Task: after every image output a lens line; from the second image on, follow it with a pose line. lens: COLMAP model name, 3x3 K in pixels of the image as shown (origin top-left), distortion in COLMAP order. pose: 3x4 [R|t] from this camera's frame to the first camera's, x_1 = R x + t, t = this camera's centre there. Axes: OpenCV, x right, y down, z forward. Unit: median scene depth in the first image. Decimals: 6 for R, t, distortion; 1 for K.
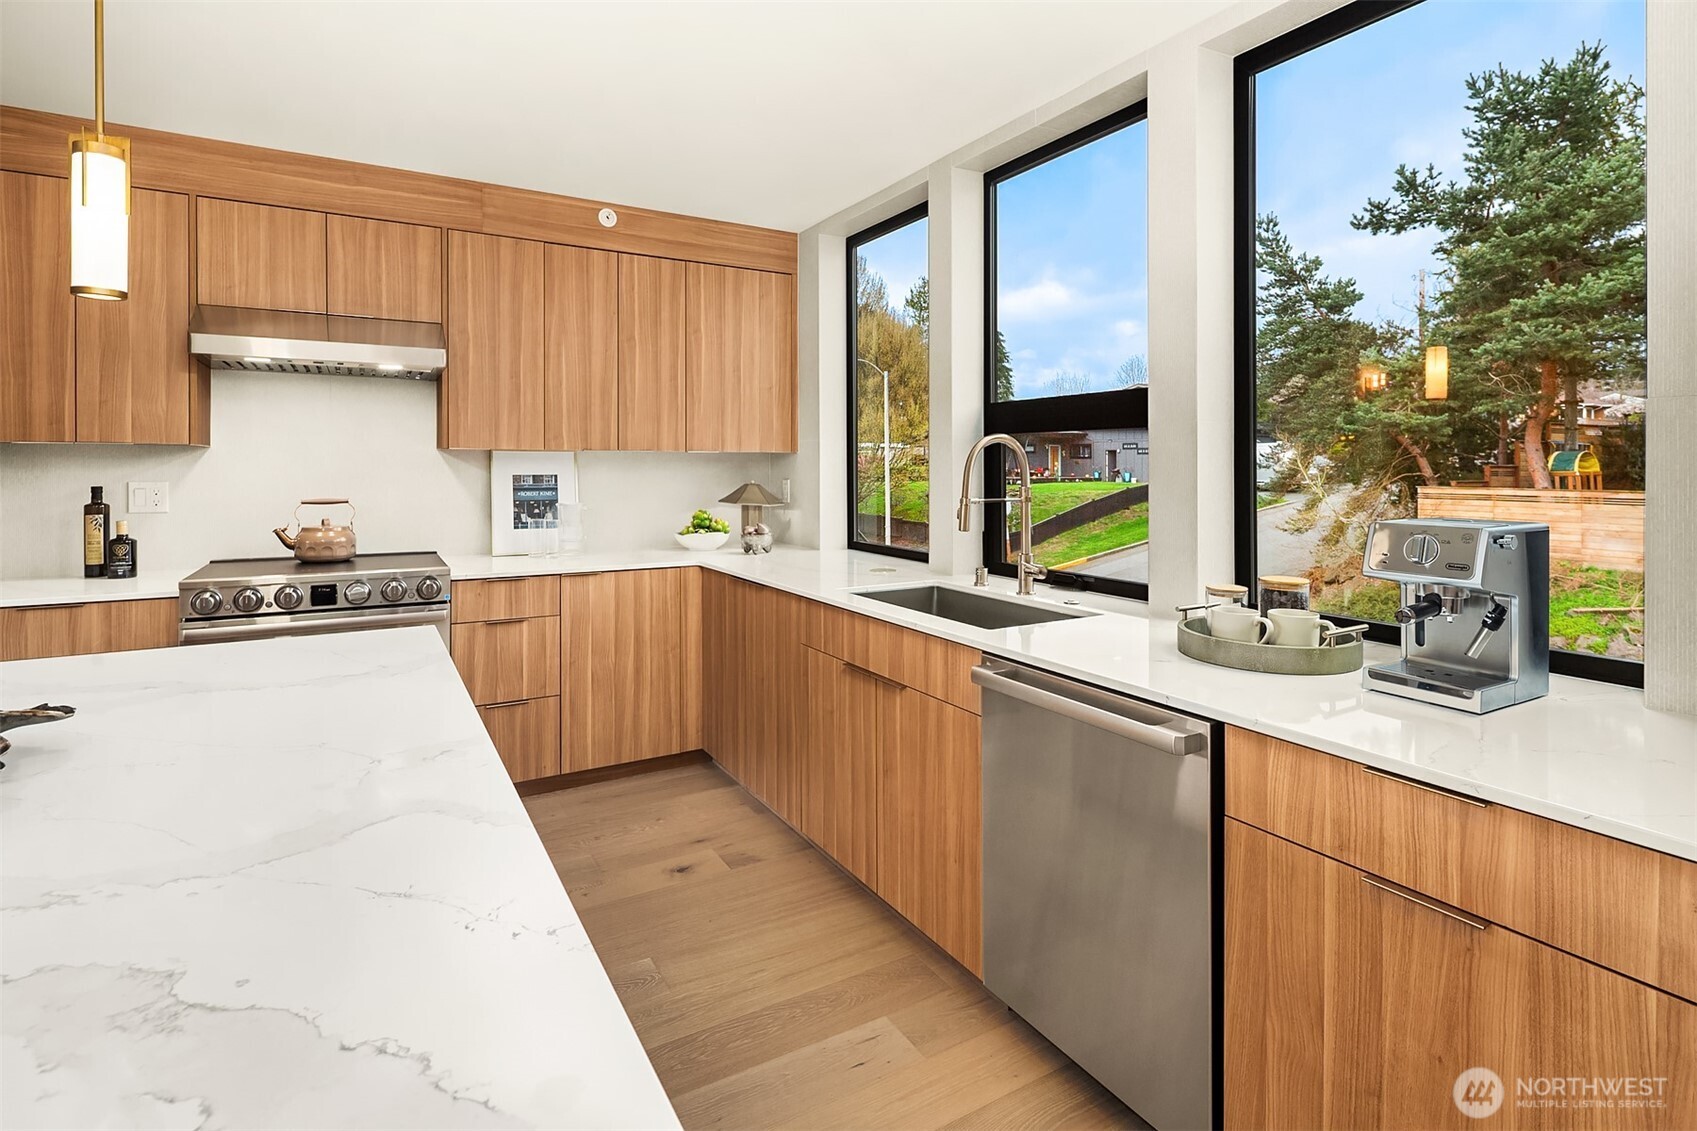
lens RADIAL K [[828.4, 0, 841.8], [0, 828.4, 474.6], [0, 0, 1]] dist [0.004052, -0.001532]
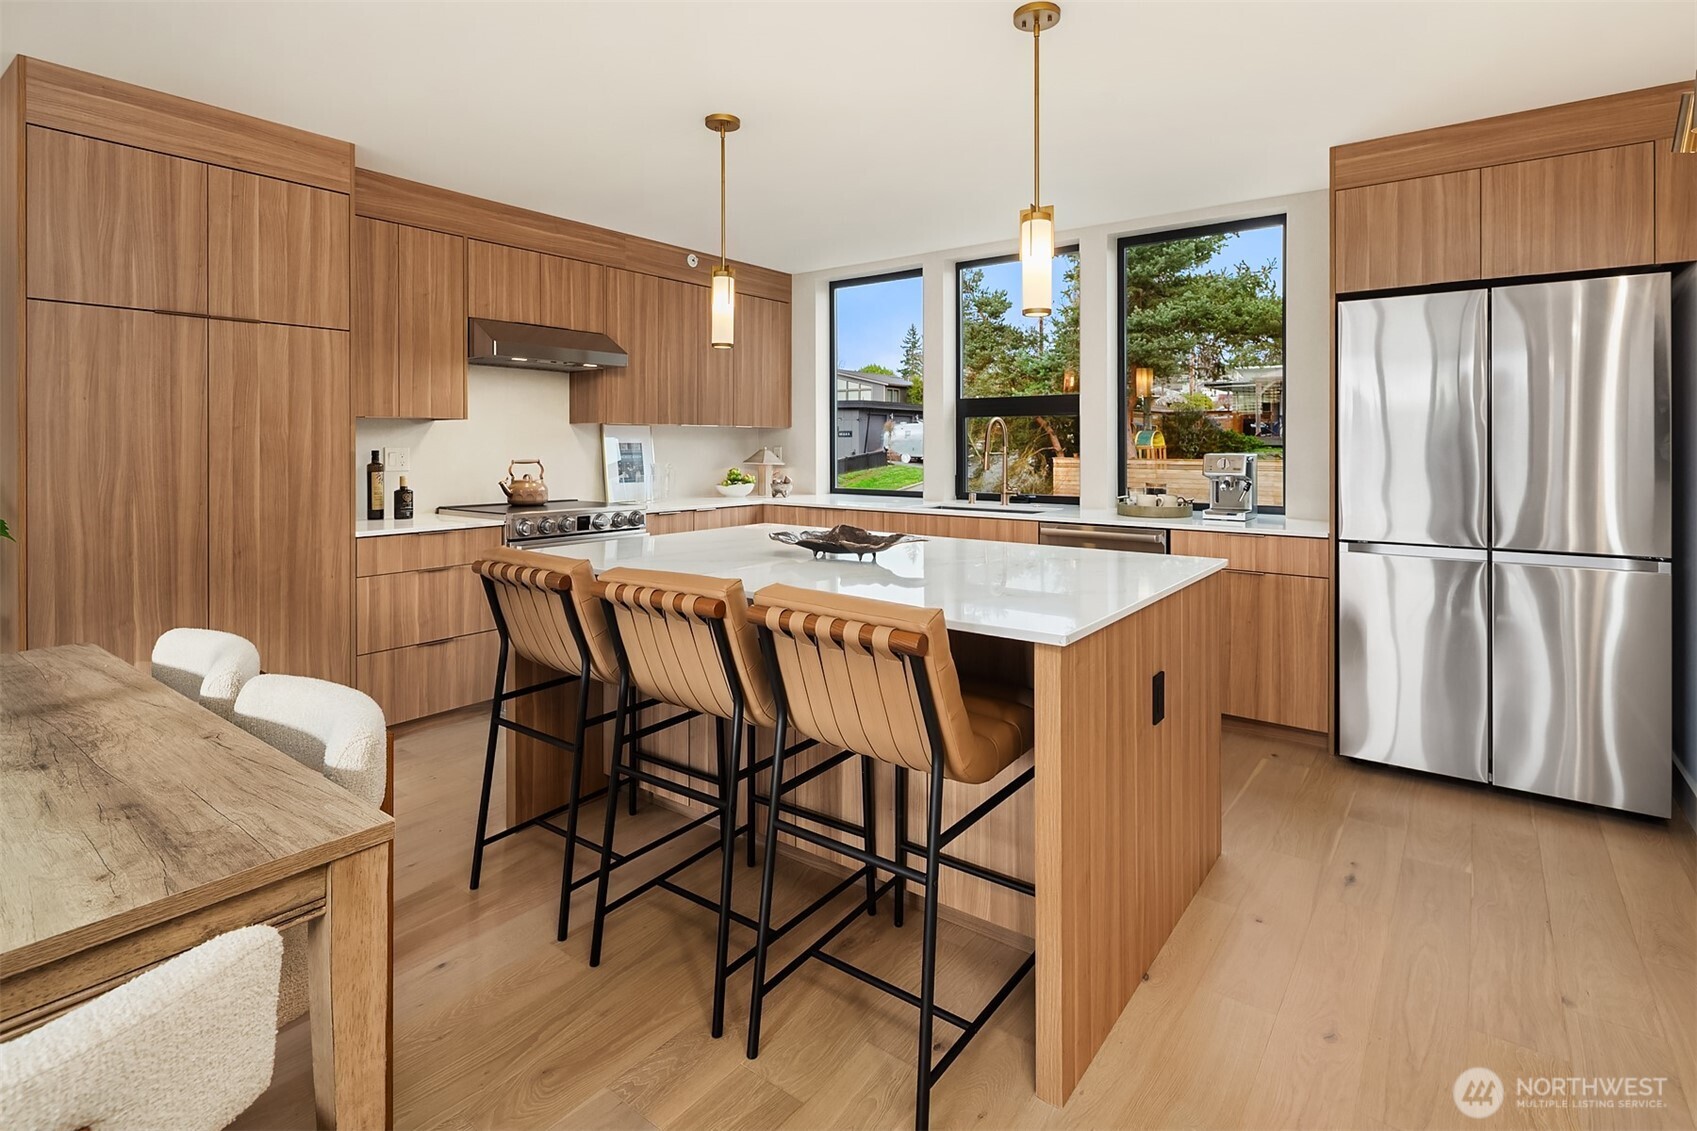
lens RADIAL K [[828.4, 0, 850.5], [0, 828.4, 465.5], [0, 0, 1]] dist [0.004052, -0.001532]
pose [[0.922627, -0.012403, 0.385494, -0.575410], [0.006460, 0.999840, 0.016707, 0.016972], [-0.385639, -0.012924, 0.922559, -0.404051]]
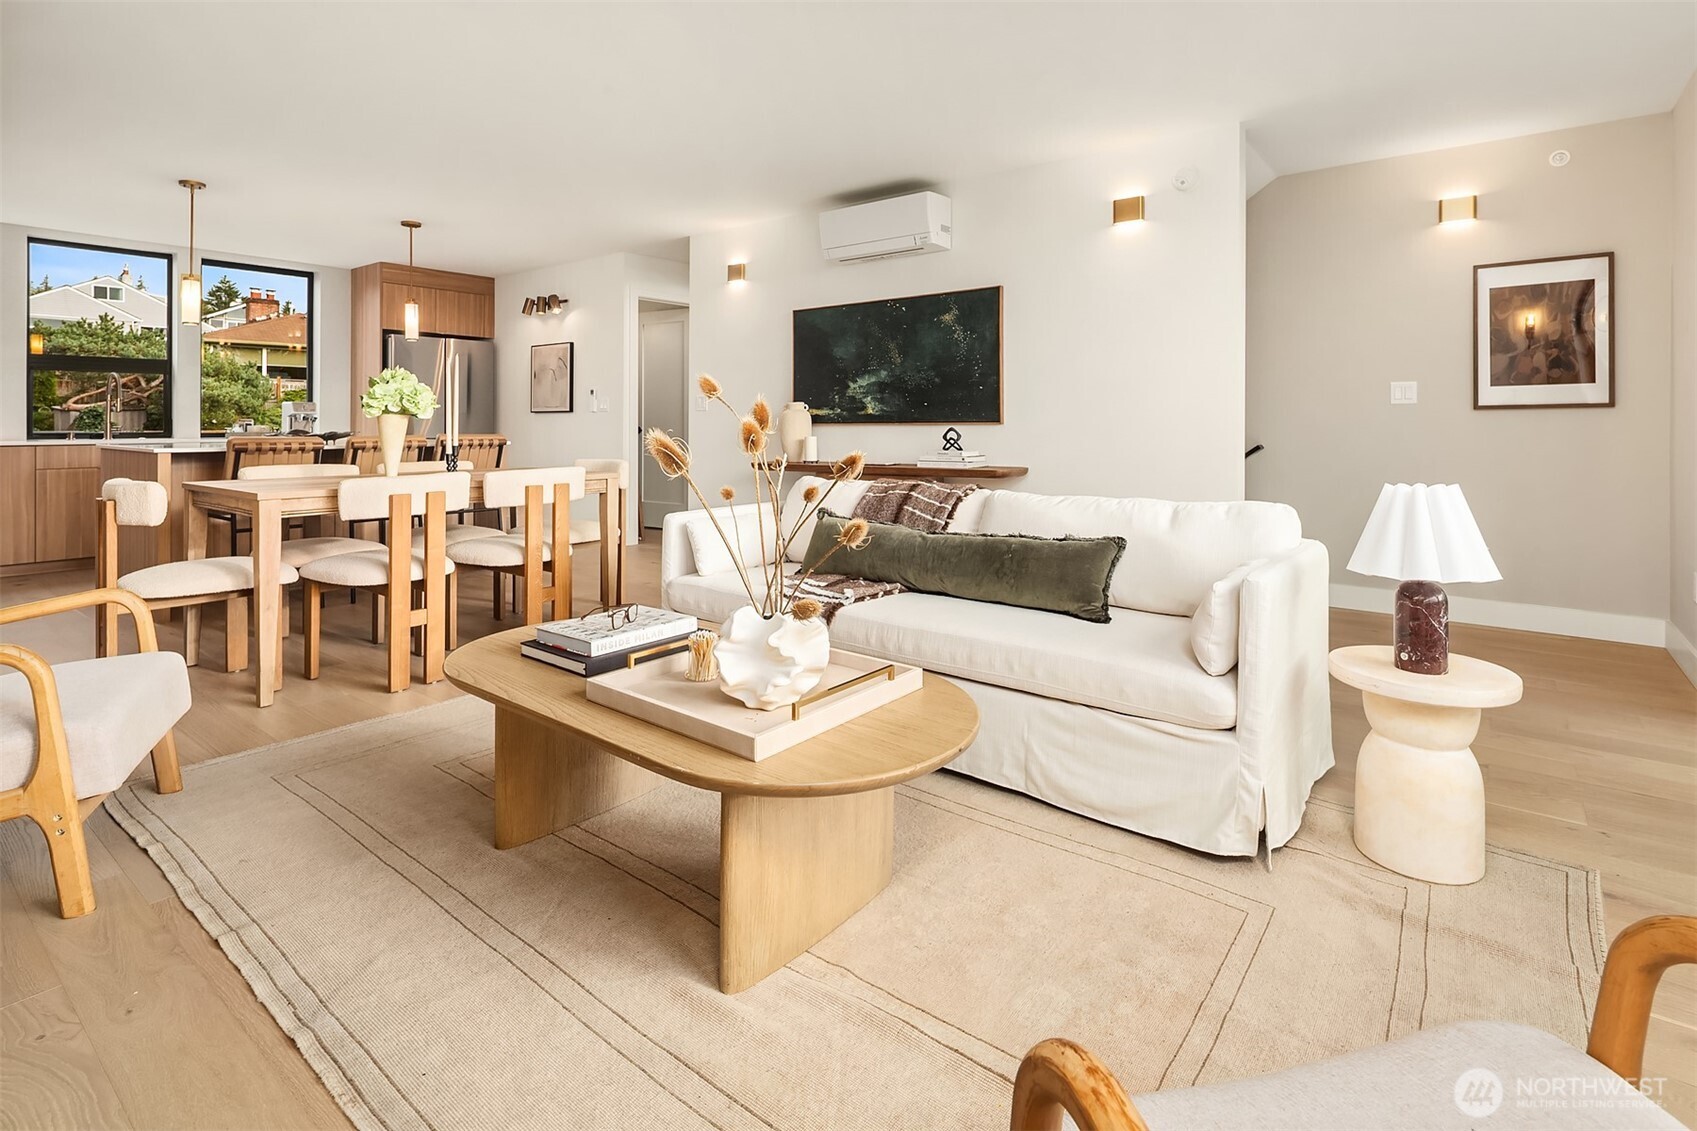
lens RADIAL K [[828.4, 0, 852.7], [0, 828.4, 414.7], [0, 0, 1]] dist [0.004052, -0.001532]
pose [[-0.368770, 0.004582, 0.929509, -2.023578], [0.009388, 0.999955, -0.001205, 0.067062], [-0.929473, 0.008282, -0.368797, -0.086021]]
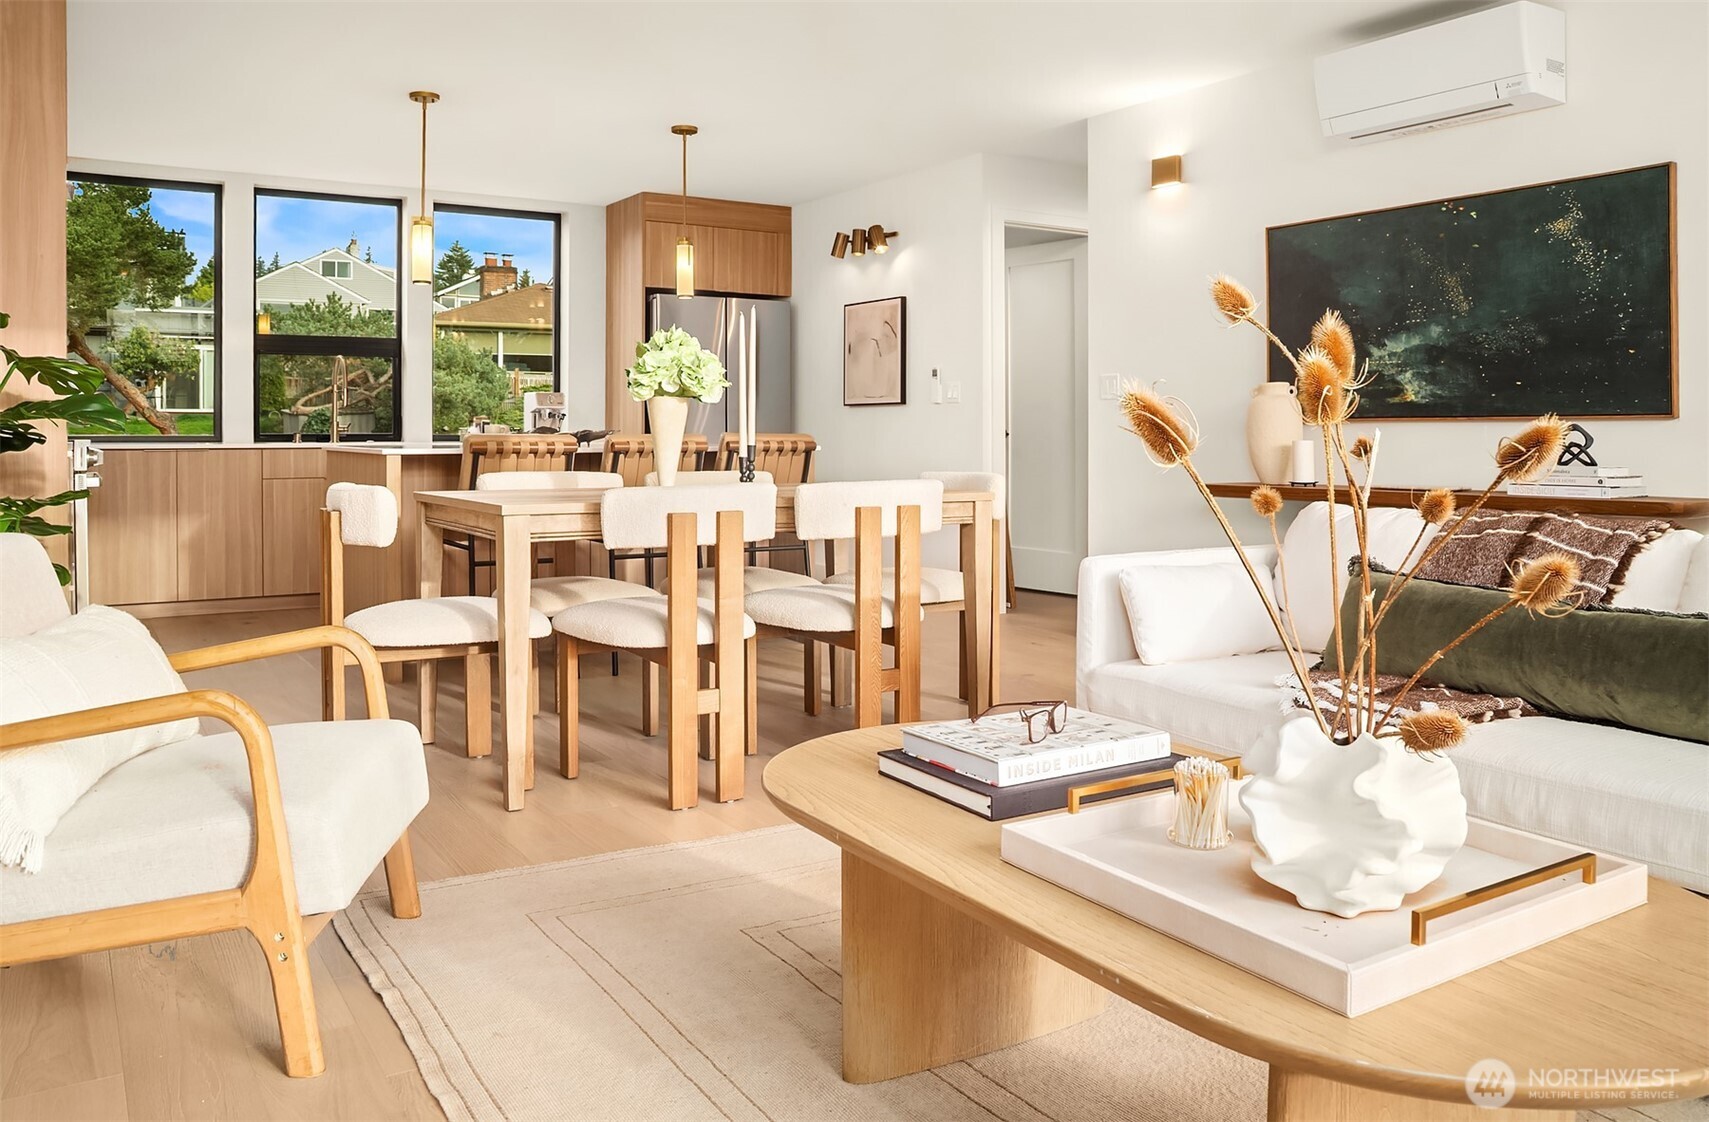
lens RADIAL K [[1293.9, 0, 864.8], [0, 1293.9, 442.3], [0, 0, 1]] dist [-0.040453, 0.002970]
pose [[-0.036573, -0.010436, 0.999276, -1.938902], [0.008680, 0.999904, 0.010760, 0.087912], [-0.999293, 0.009068, -0.036479, -0.057863]]
